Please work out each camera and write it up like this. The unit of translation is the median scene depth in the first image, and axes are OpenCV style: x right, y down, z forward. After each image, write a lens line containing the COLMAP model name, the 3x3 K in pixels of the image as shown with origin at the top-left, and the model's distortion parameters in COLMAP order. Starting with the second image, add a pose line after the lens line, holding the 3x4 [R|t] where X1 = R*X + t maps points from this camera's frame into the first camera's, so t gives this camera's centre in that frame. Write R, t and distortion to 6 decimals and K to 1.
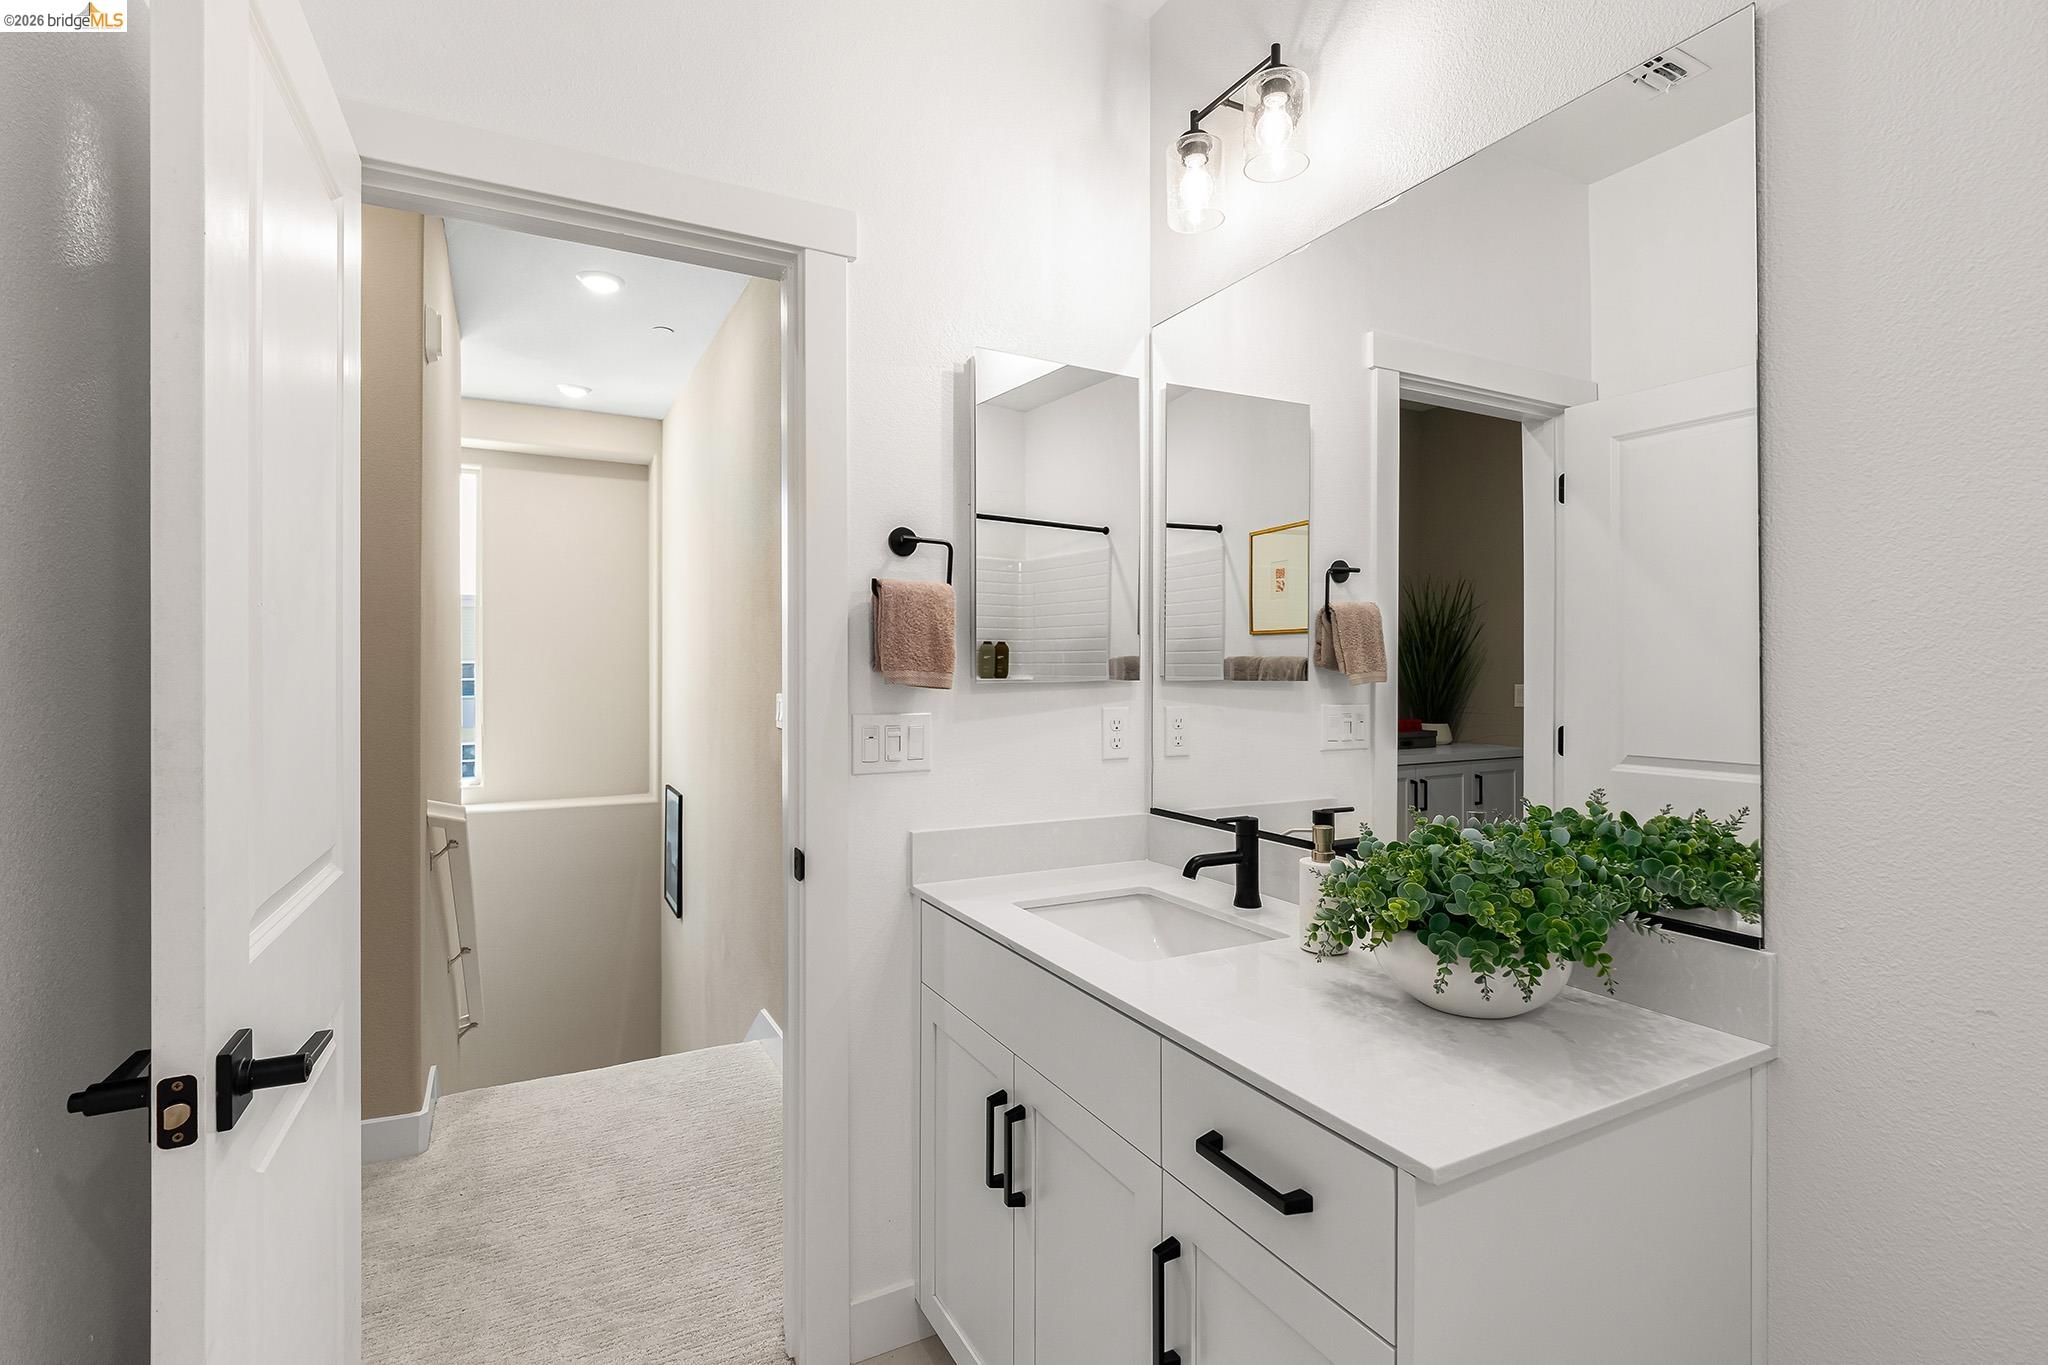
lens RADIAL K [[945.8, 0, 1024.6], [0, 945.8, 675.6], [0, 0, 1]] dist [0.000296, 0.000325]
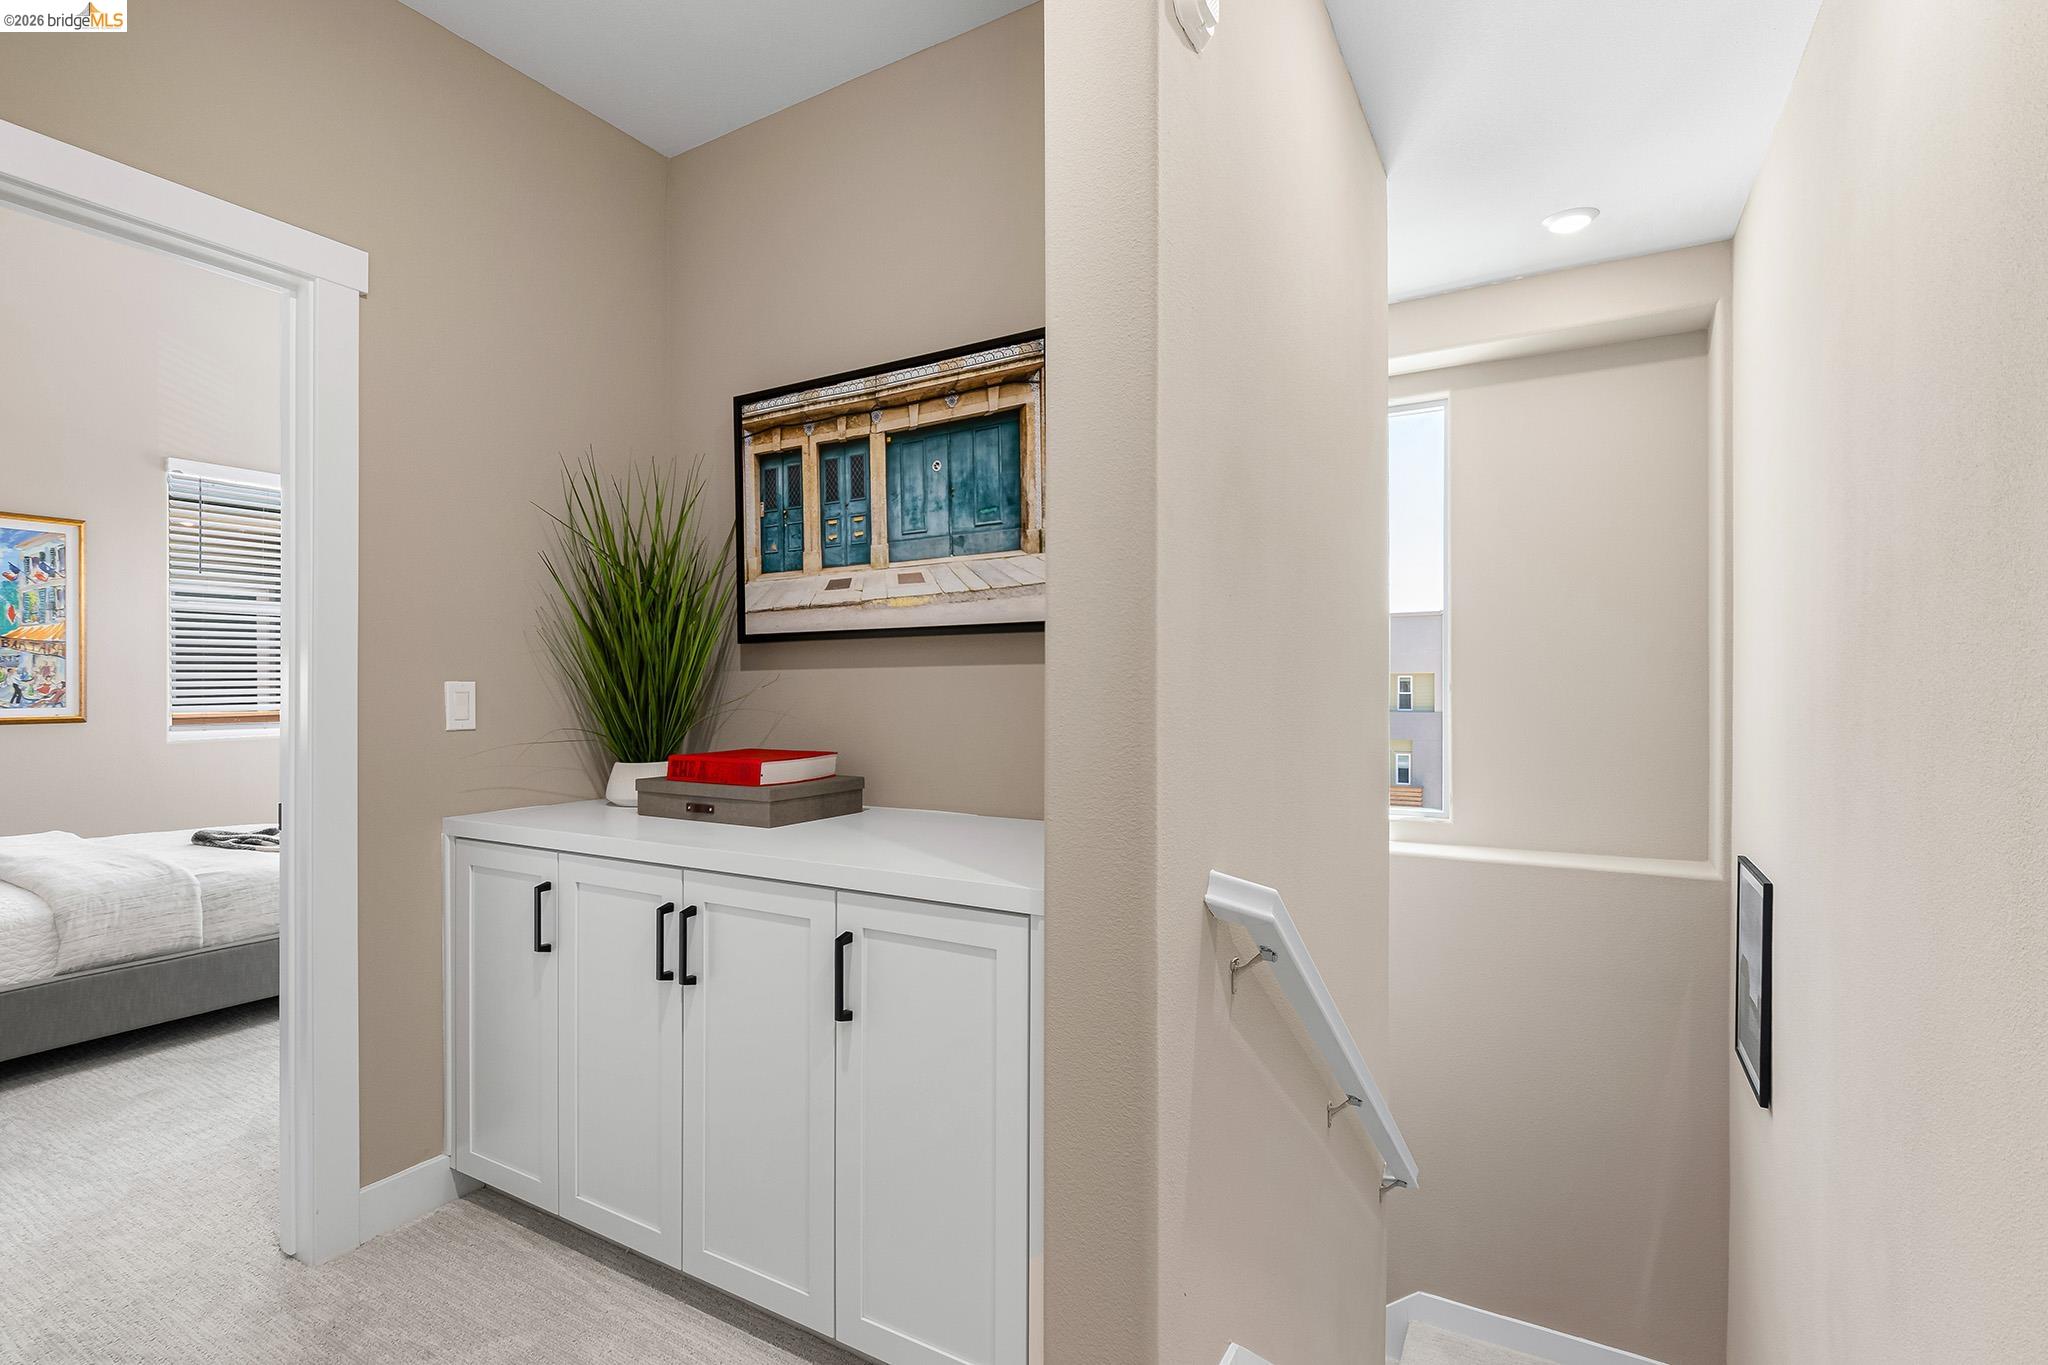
lens RADIAL K [[945.8, 0, 1025.8], [0, 945.8, 688.9], [0, 0, 1]] dist [0.000296, 0.000325]
pose [[0.526795, 0.000239, -0.849992, -0.117401], [-0.004550, 0.999986, -0.002538, 0.015978], [0.849980, 0.005204, 0.526789, 0.325304]]
